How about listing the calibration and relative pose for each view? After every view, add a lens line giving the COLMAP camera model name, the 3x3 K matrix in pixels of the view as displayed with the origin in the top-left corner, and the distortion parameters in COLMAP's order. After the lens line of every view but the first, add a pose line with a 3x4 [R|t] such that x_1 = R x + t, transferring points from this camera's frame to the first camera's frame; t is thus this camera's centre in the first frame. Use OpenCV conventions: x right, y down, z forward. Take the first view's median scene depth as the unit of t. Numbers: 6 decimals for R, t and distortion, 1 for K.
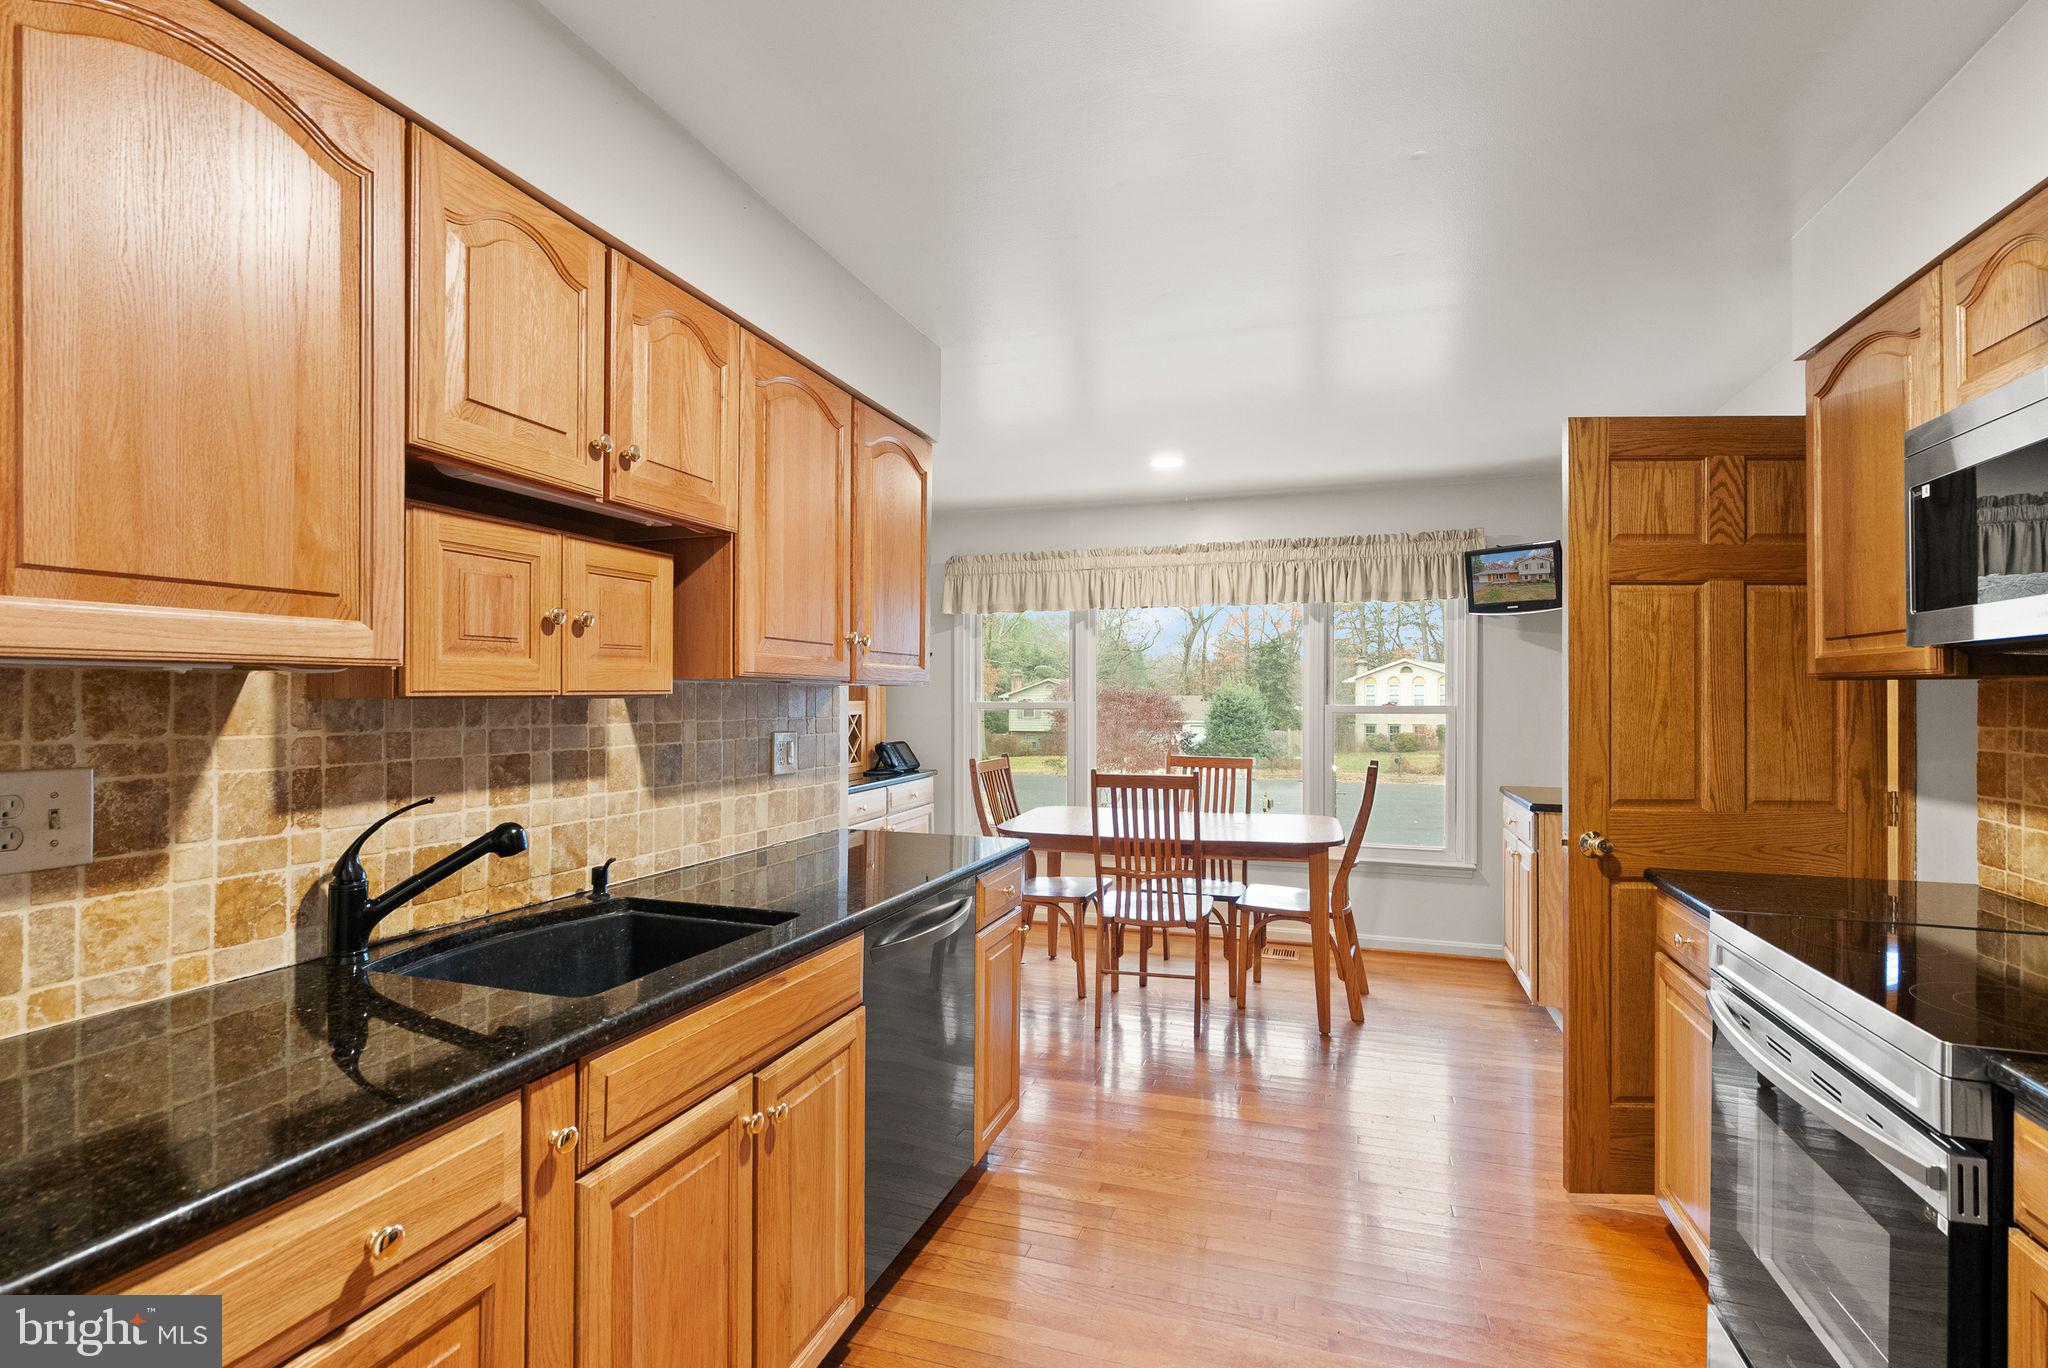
lens RADIAL K [[983.3, 0, 1025.1], [0, 983.3, 685.2], [0, 0, 1]] dist [-0.021636, 0.000769]
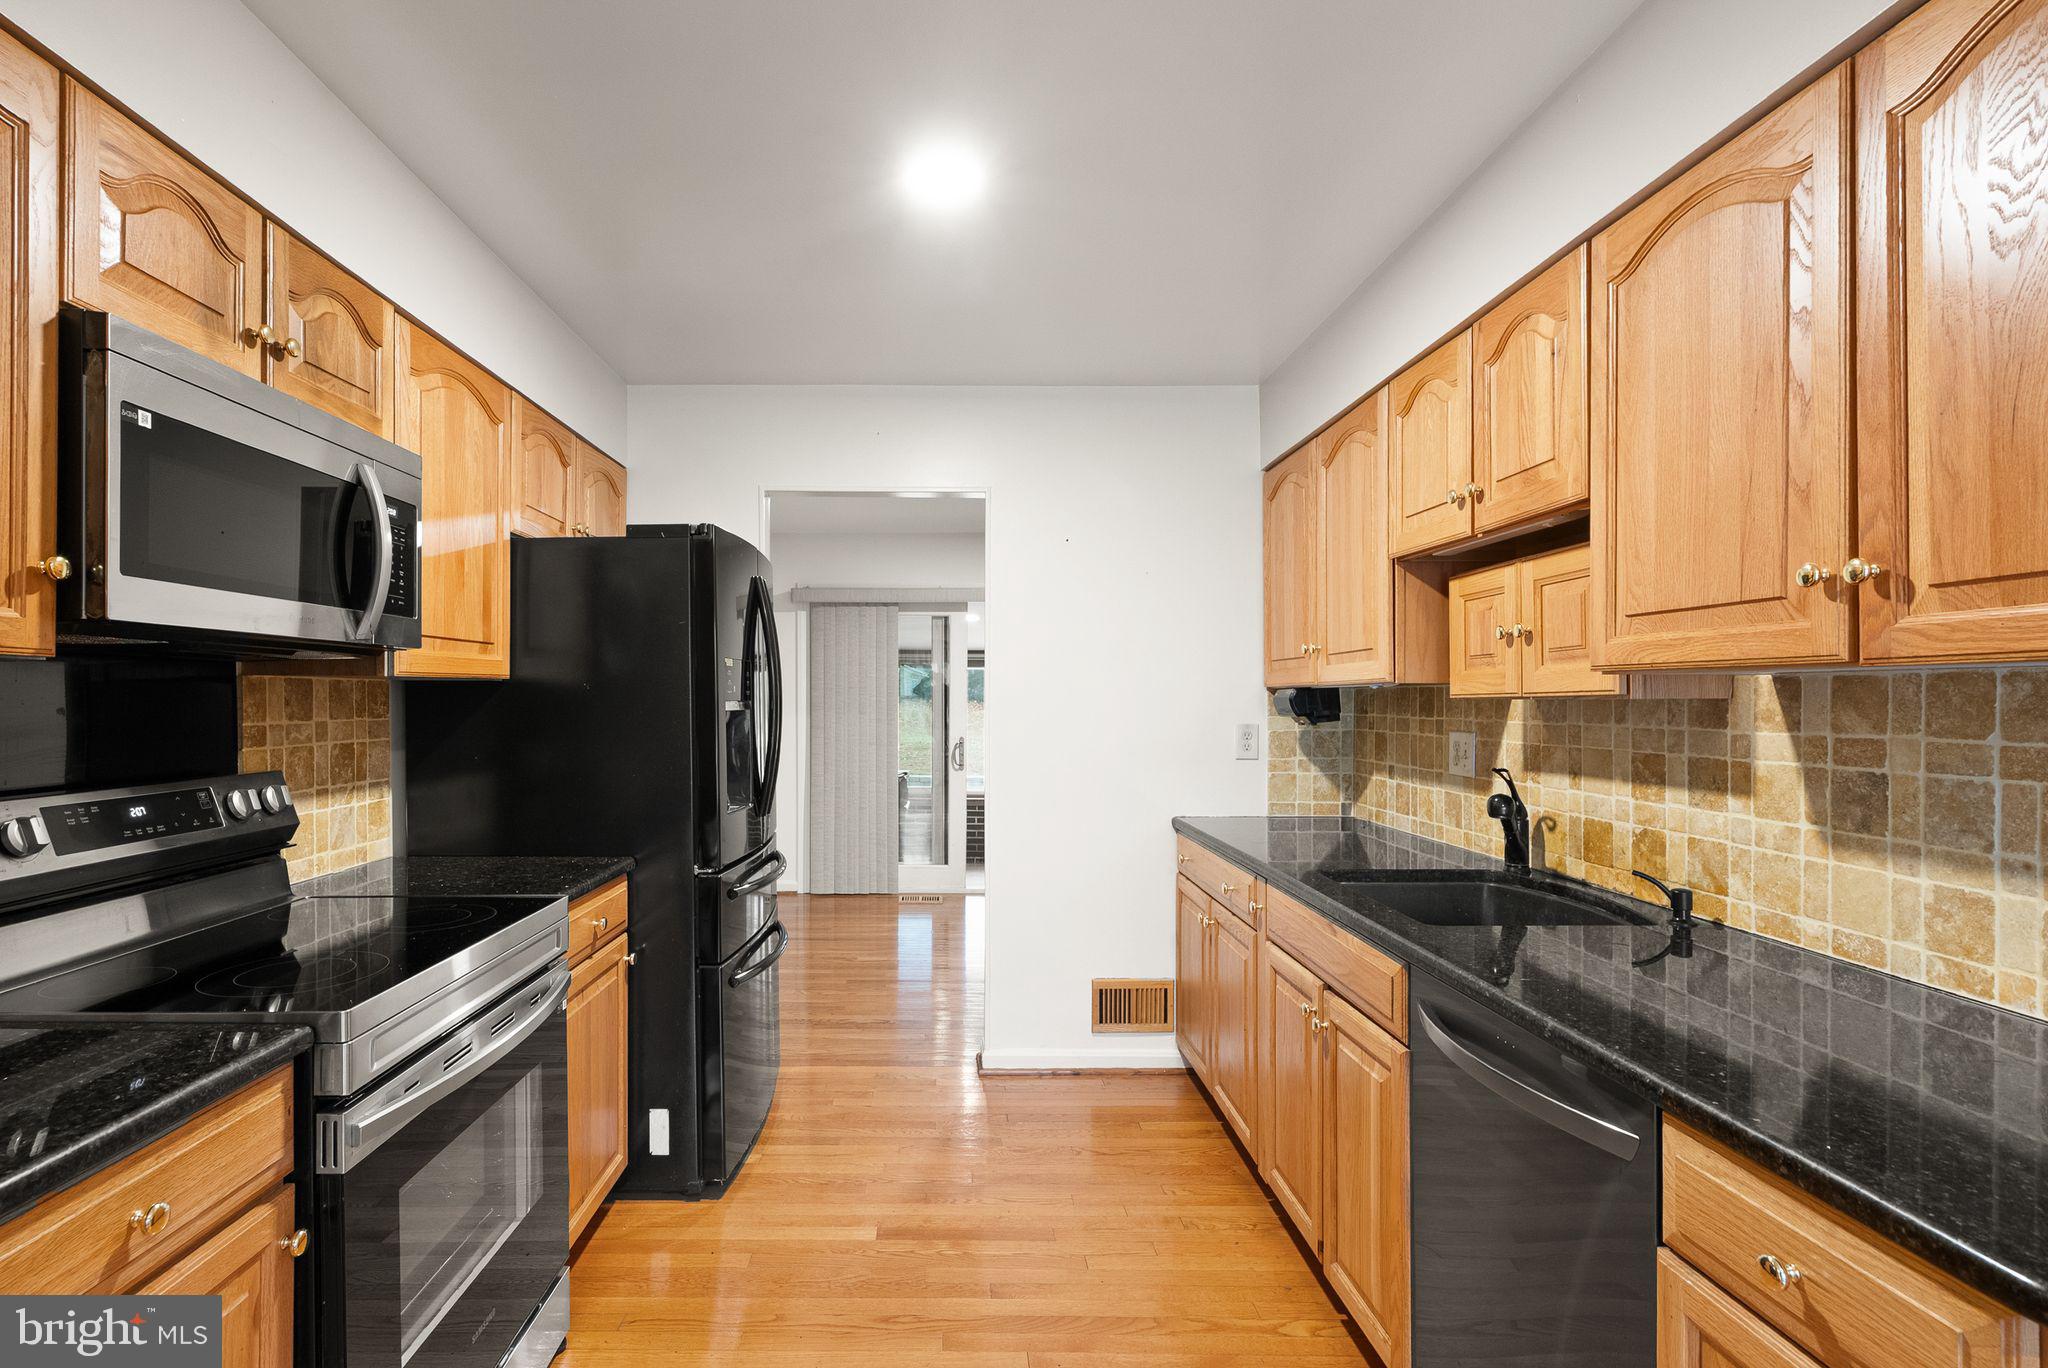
lens RADIAL K [[983.3, 0, 1021.7], [0, 983.3, 704.1], [0, 0, 1]] dist [-0.021636, 0.000769]
pose [[-0.926131, -0.005592, -0.377160, 0.457890], [-0.003091, 0.999969, -0.007237, 0.026027], [0.377188, -0.005536, -0.926120, 1.604751]]
